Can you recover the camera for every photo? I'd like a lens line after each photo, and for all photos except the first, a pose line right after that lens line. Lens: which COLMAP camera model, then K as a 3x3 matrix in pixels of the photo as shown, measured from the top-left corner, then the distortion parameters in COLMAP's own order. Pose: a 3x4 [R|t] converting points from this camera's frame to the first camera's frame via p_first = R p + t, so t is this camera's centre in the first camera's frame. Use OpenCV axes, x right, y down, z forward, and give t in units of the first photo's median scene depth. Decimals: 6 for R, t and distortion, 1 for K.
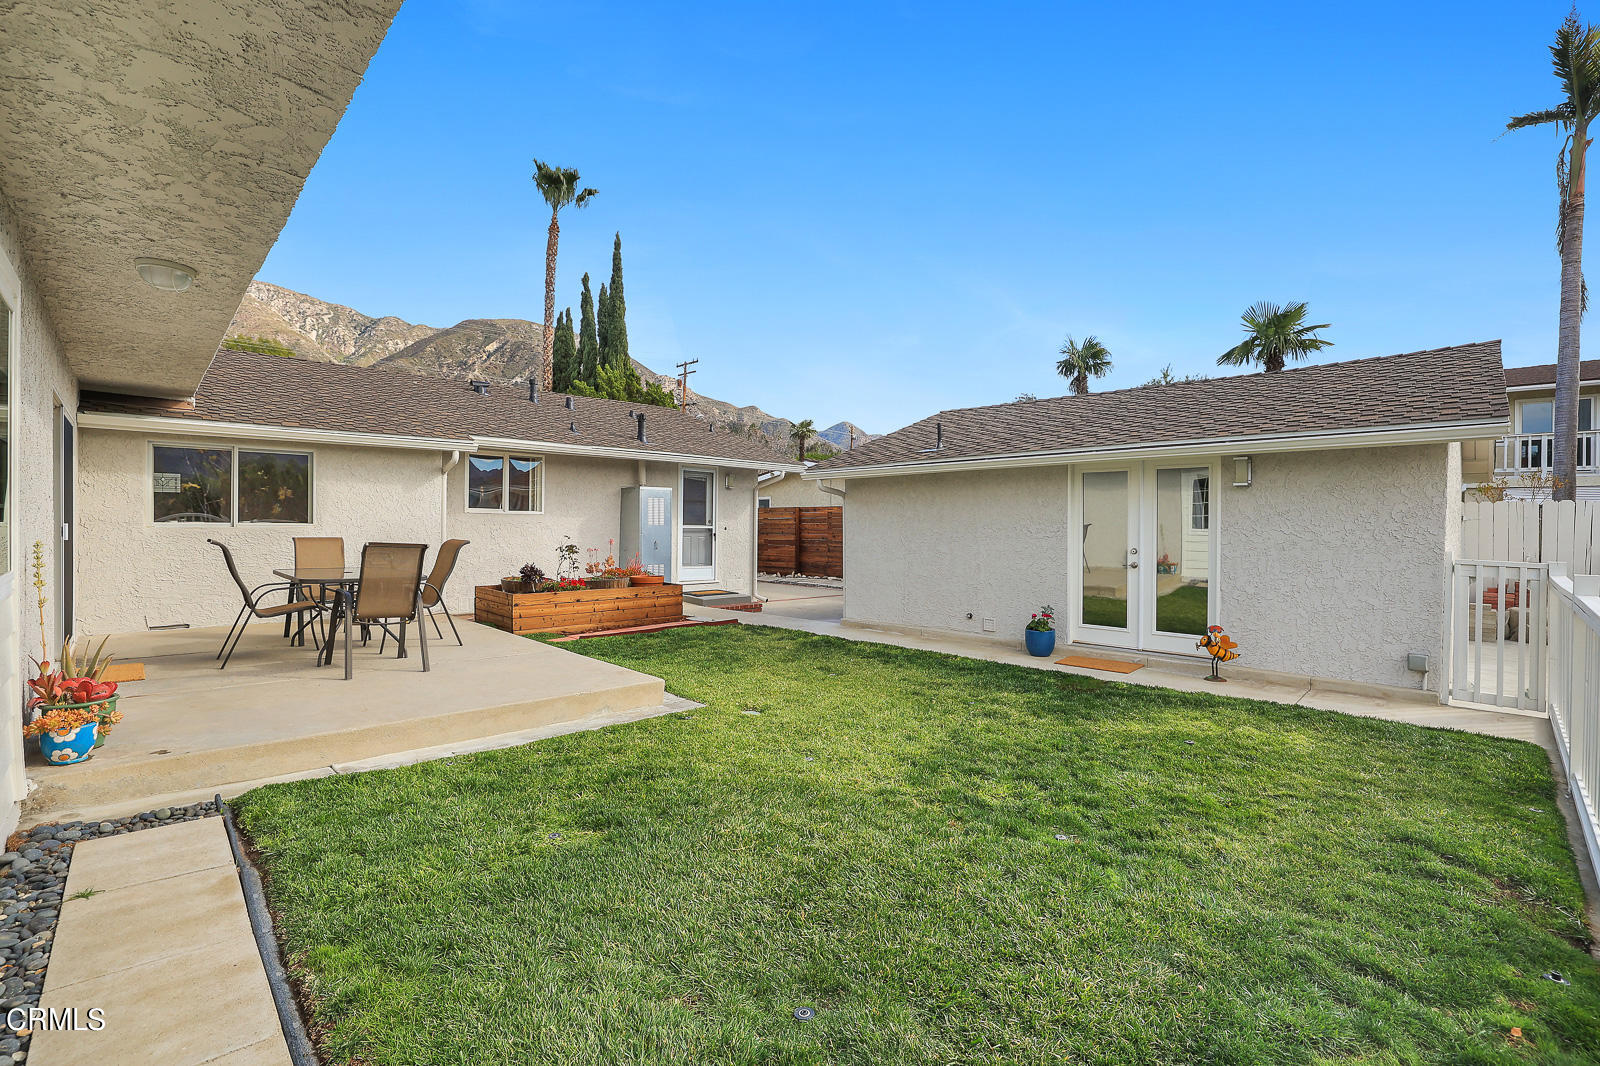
lens RADIAL K [[725.1, 0, 866.2], [0, 725.1, 554.6], [0, 0, 1]] dist [-0.004992, 0.000346]
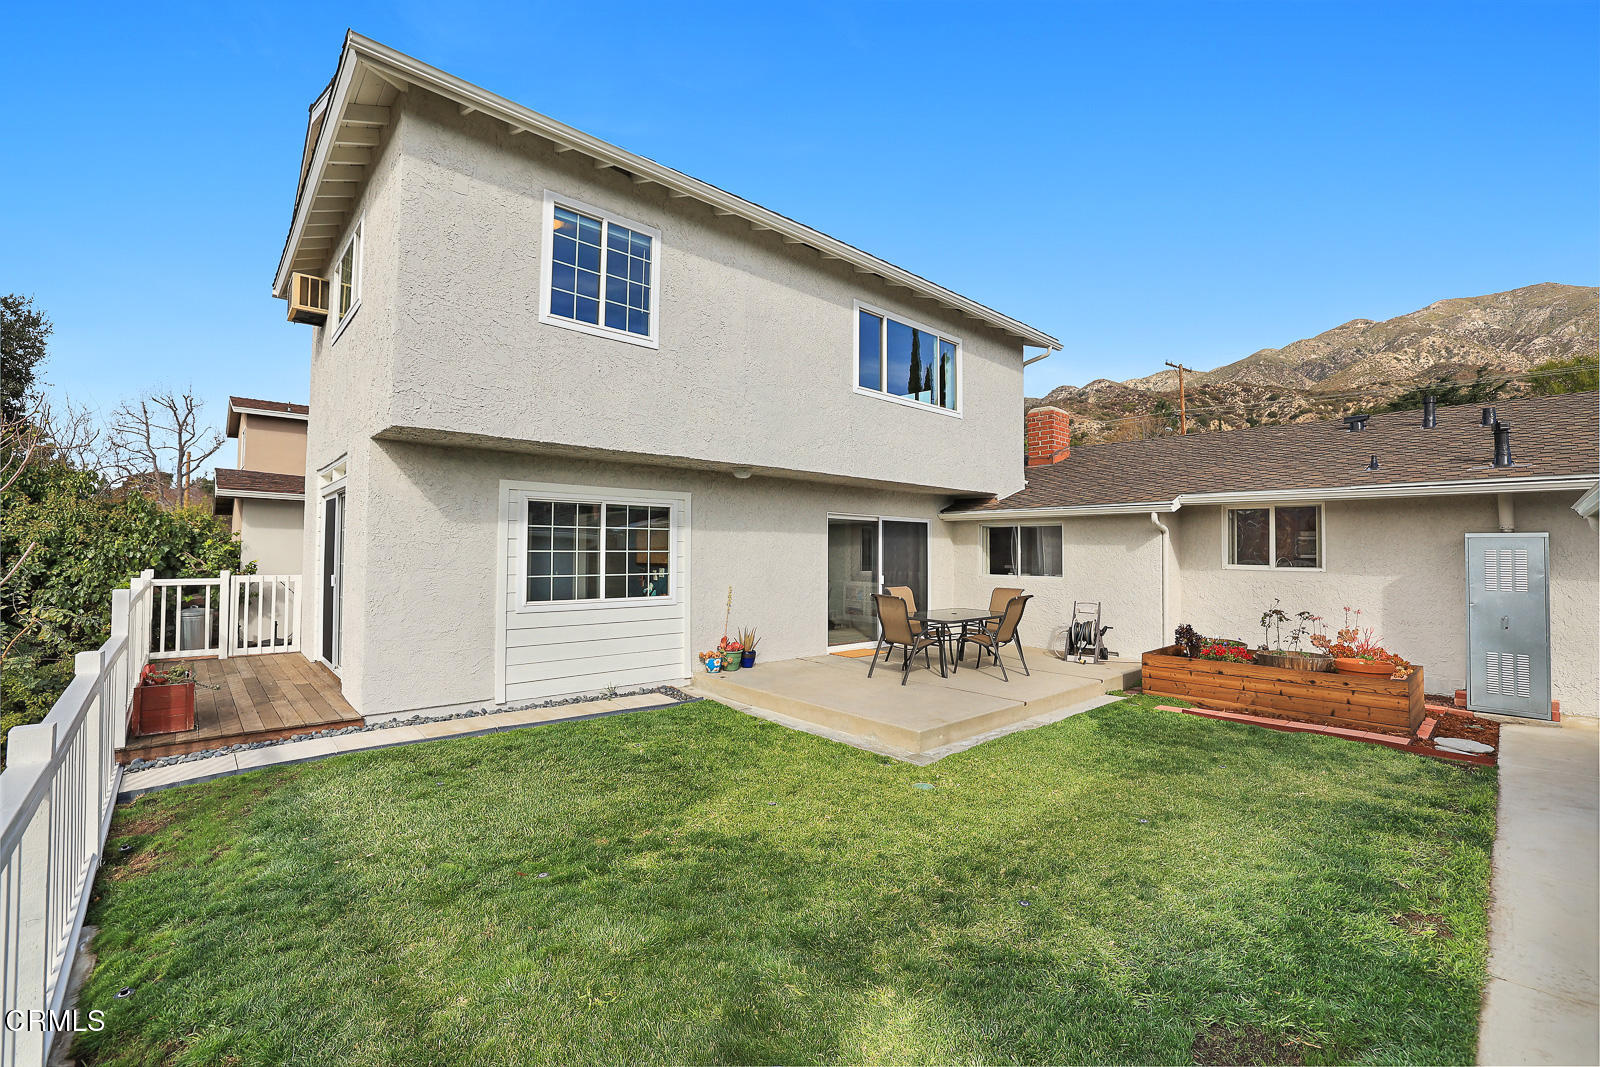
lens RADIAL K [[725.1, 0, 797.1], [0, 725.1, 528.4], [0, 0, 1]] dist [-0.004992, 0.000346]
pose [[-0.093155, -0.039054, -0.994885, 0.552064], [-0.050879, 0.998112, -0.034417, -0.056925], [0.994351, 0.047413, -0.094966, 0.586439]]
